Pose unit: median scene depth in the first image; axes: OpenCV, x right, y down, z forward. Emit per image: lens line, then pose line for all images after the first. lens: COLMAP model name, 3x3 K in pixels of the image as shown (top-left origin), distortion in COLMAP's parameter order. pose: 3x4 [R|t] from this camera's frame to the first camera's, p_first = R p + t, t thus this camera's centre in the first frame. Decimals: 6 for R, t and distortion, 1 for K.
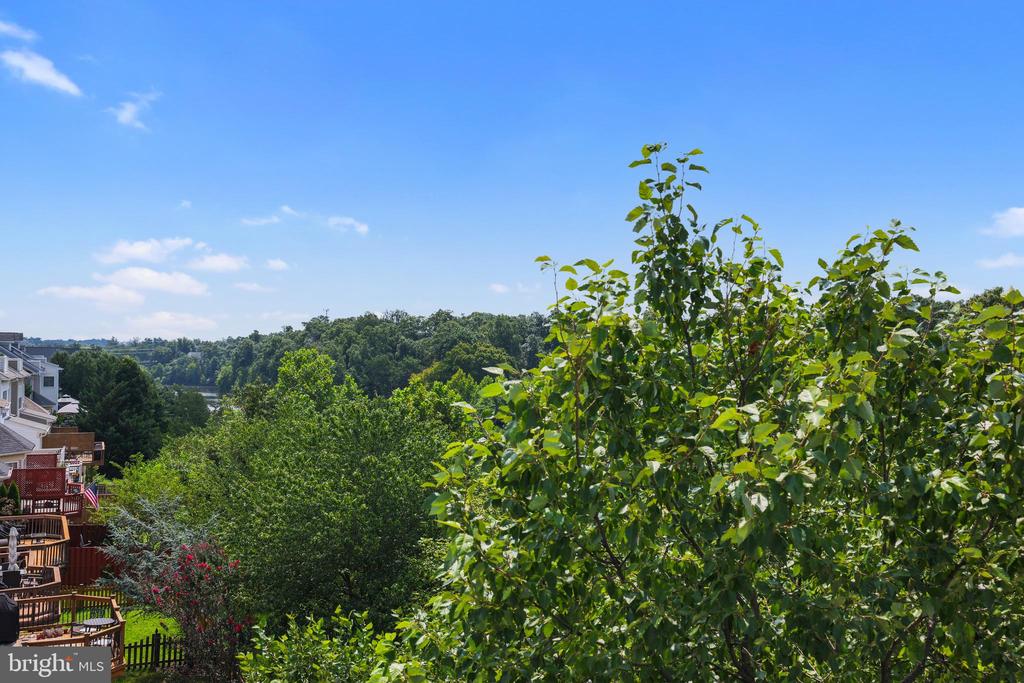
lens RADIAL K [[1105.7, 0, 512.0], [0, 1105.7, 341.5], [0, 0, 1]] dist [-0.011692, -0.013310]
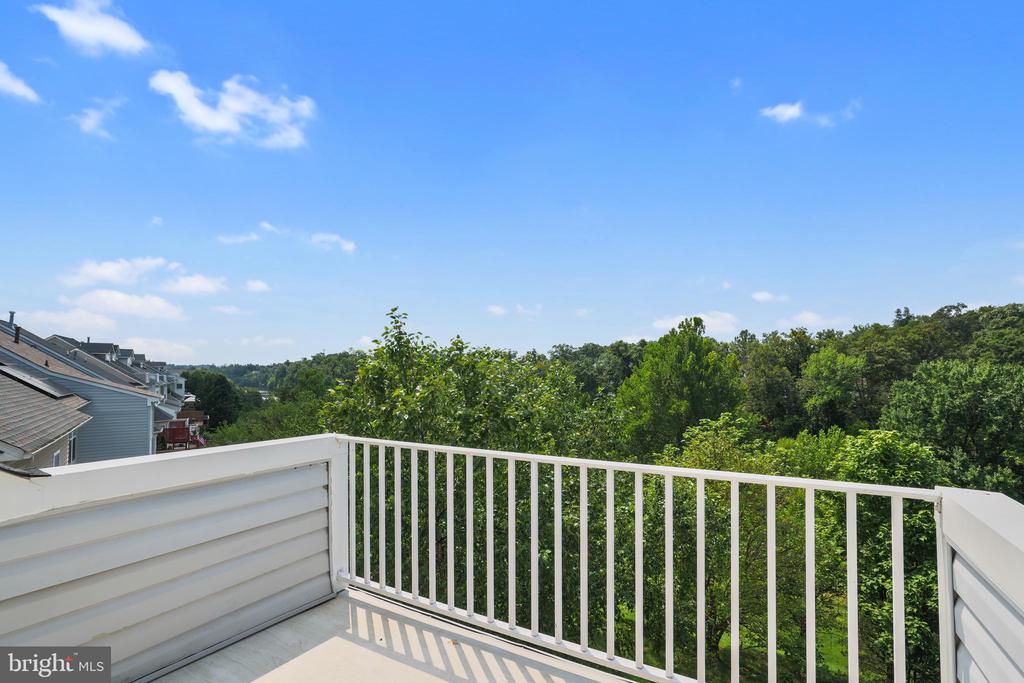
lens RADIAL K [[472.5, 0, 513.6], [0, 472.5, 324.3], [0, 0, 1]] dist [-0.029912, 0.001066]
pose [[0.976749, 0.006702, 0.214283, -0.075648], [0.011182, 0.996558, -0.082139, 0.000705], [-0.214096, 0.082625, 0.973312, 0.526602]]
